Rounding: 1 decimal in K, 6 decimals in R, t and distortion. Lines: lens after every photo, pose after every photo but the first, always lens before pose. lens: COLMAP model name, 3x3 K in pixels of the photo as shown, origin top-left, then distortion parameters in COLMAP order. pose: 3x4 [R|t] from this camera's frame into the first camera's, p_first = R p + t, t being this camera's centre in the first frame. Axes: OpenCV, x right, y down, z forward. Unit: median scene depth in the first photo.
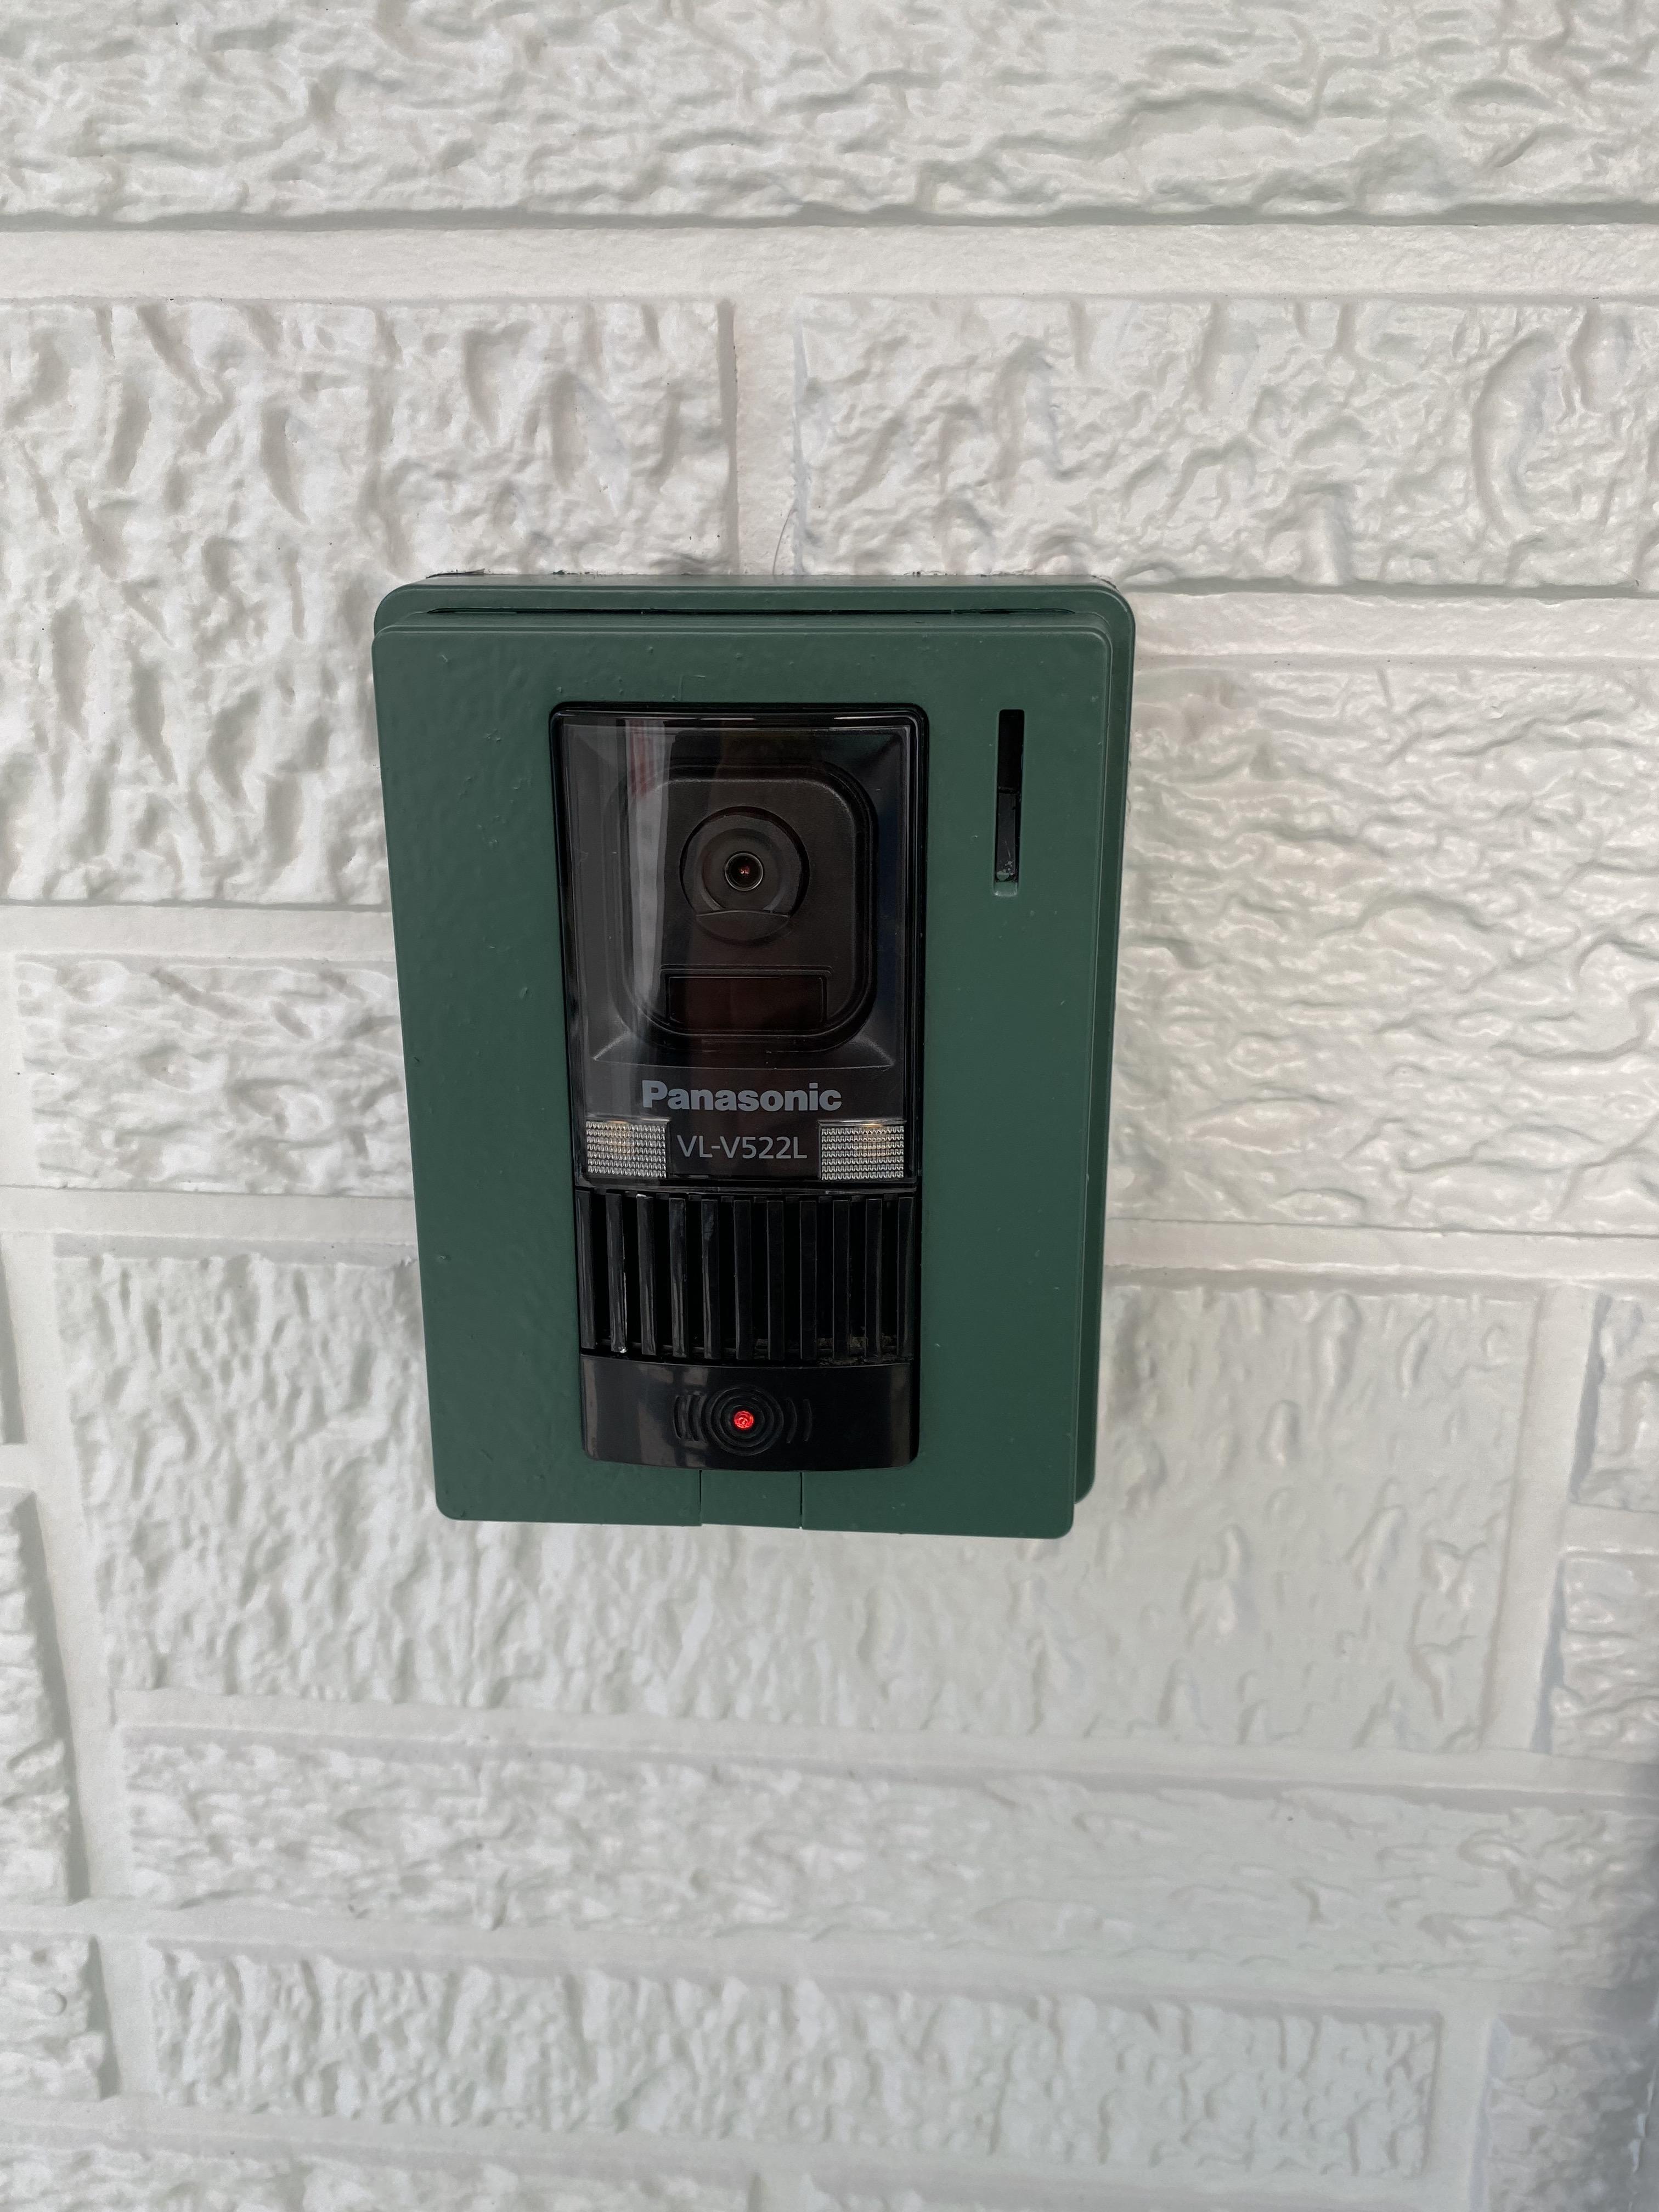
lens RADIAL K [[1667.1, 0, 829.5], [0, 1667.1, 1106.0], [0, 0, 1]] dist [-0.002387, -0.006976]
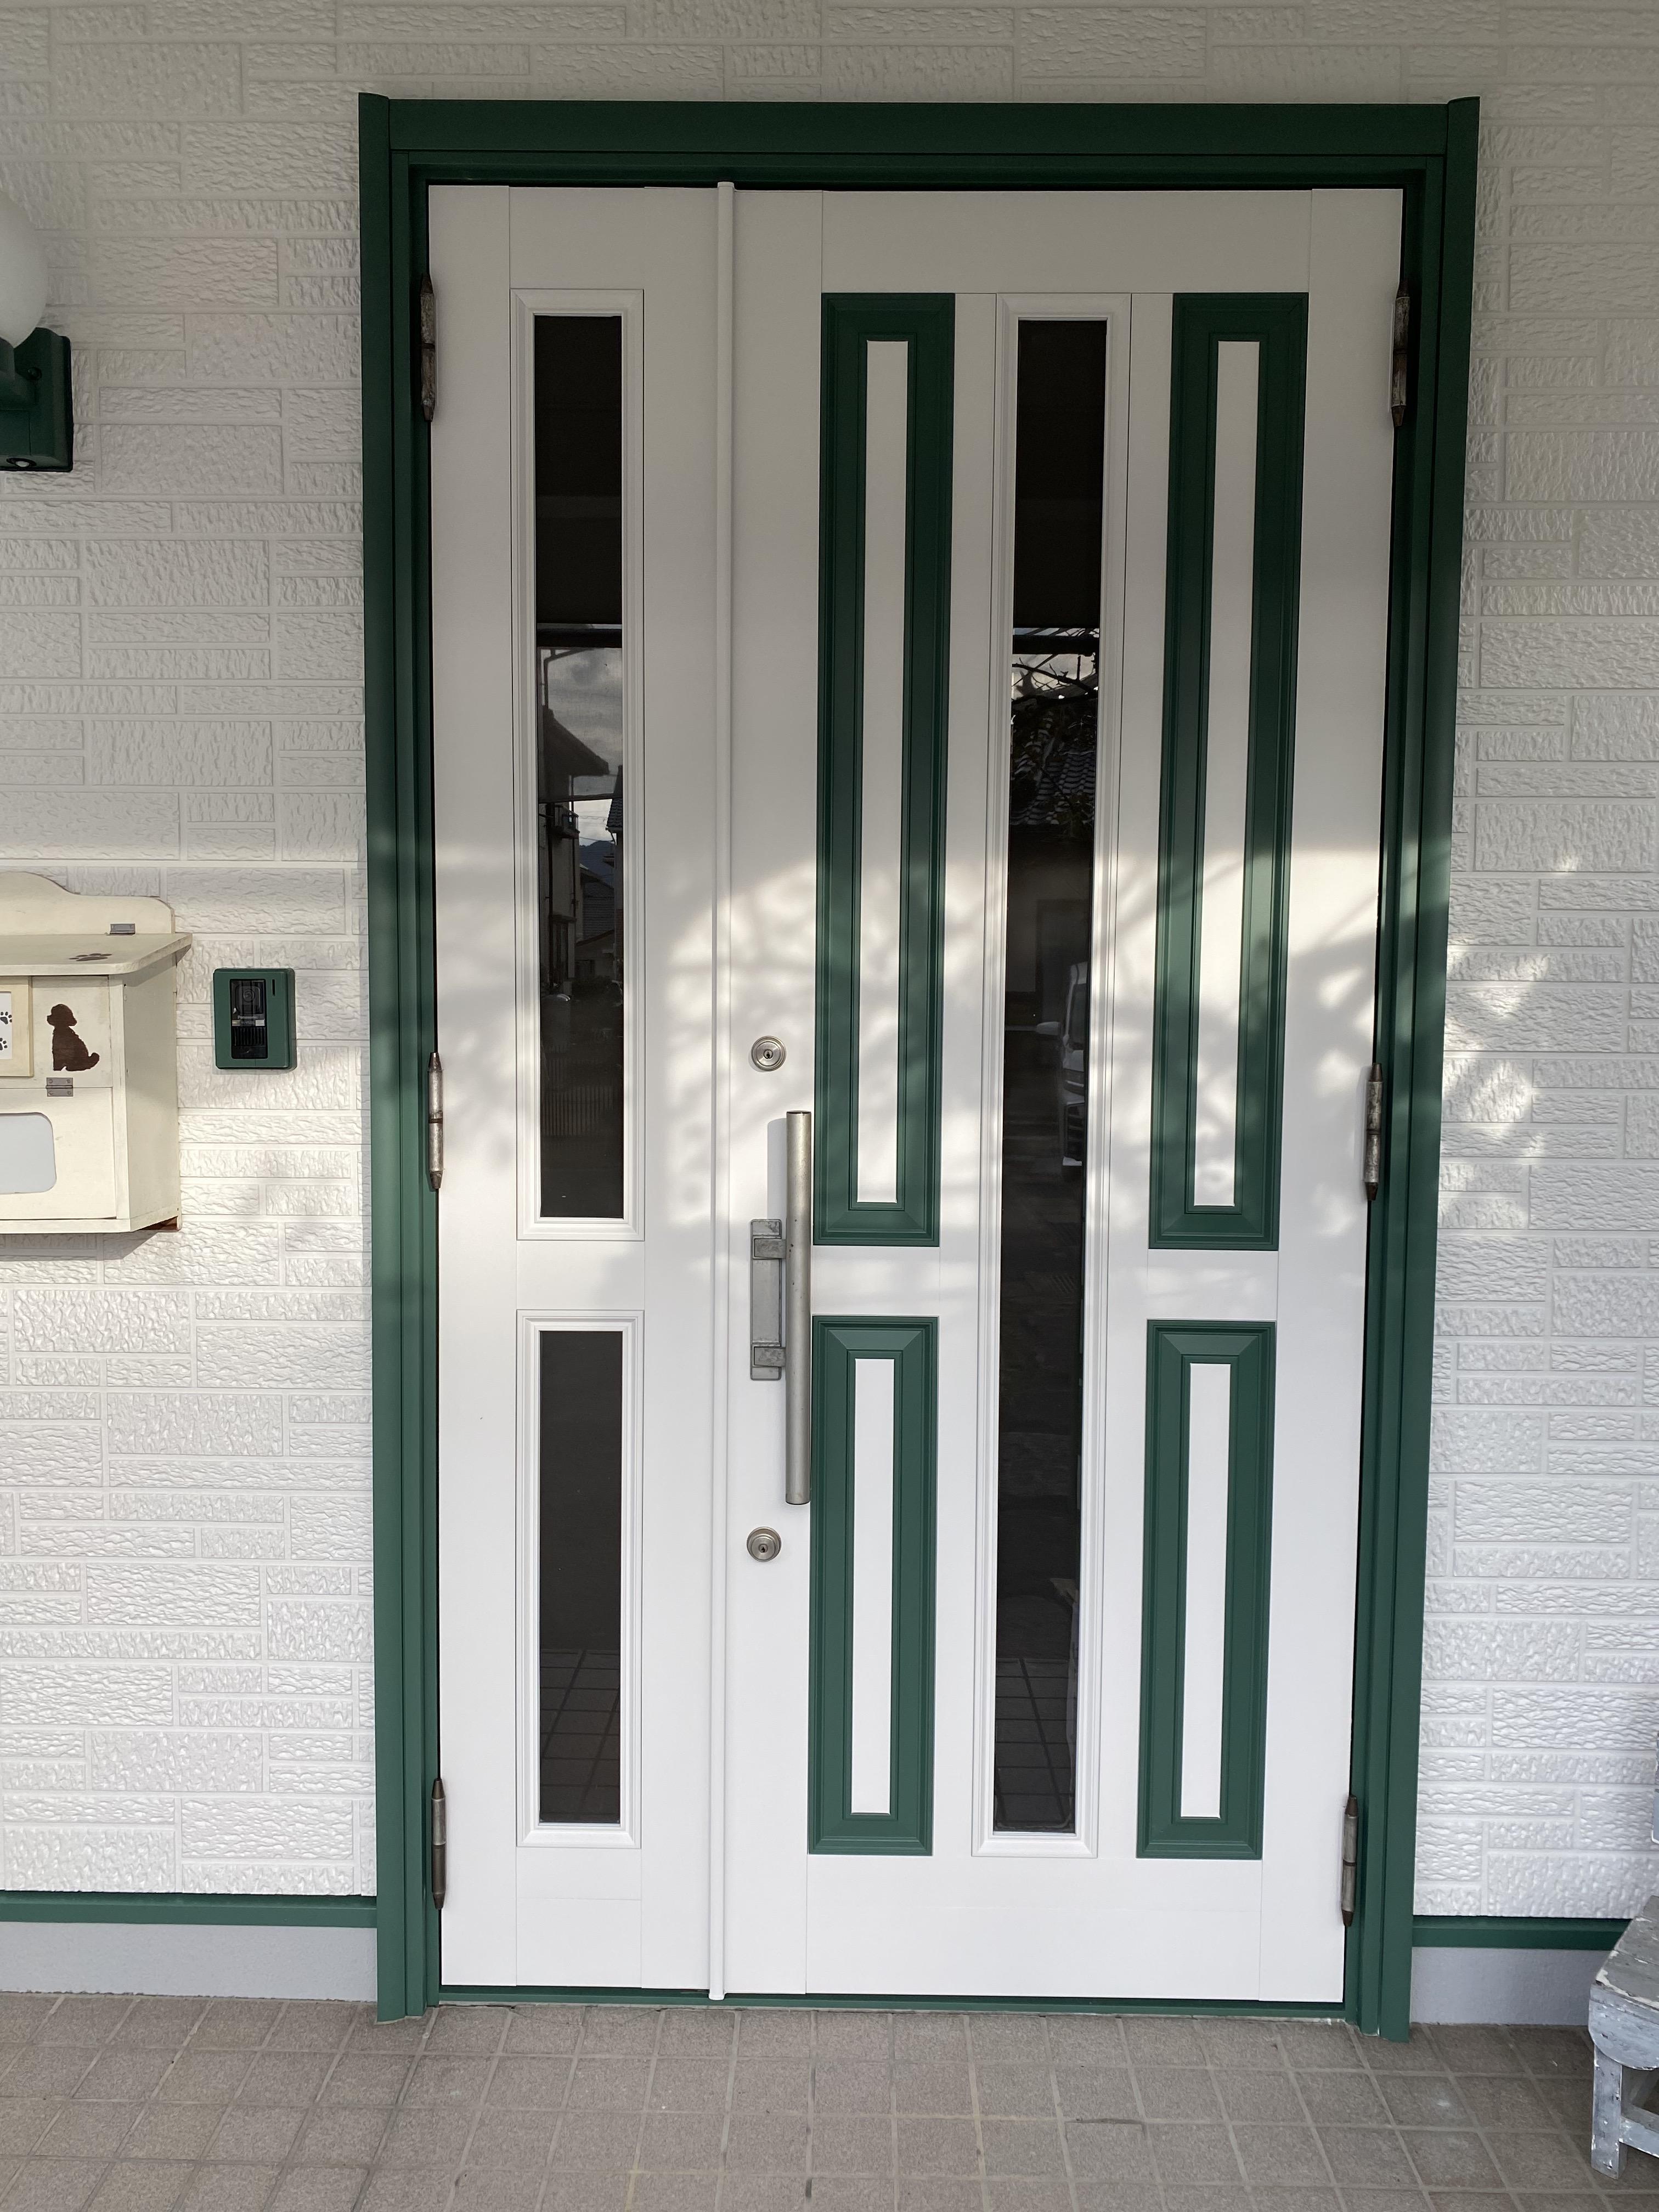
lens RADIAL K [[1667.1, 0, 829.5], [0, 1667.1, 1106.0], [0, 0, 1]] dist [-0.002387, -0.006976]
pose [[0.998872, 0.003963, 0.047323, 2.965968], [0.005915, 0.978370, -0.206780, 2.607113], [-0.047119, 0.206827, 0.977242, -8.856372]]
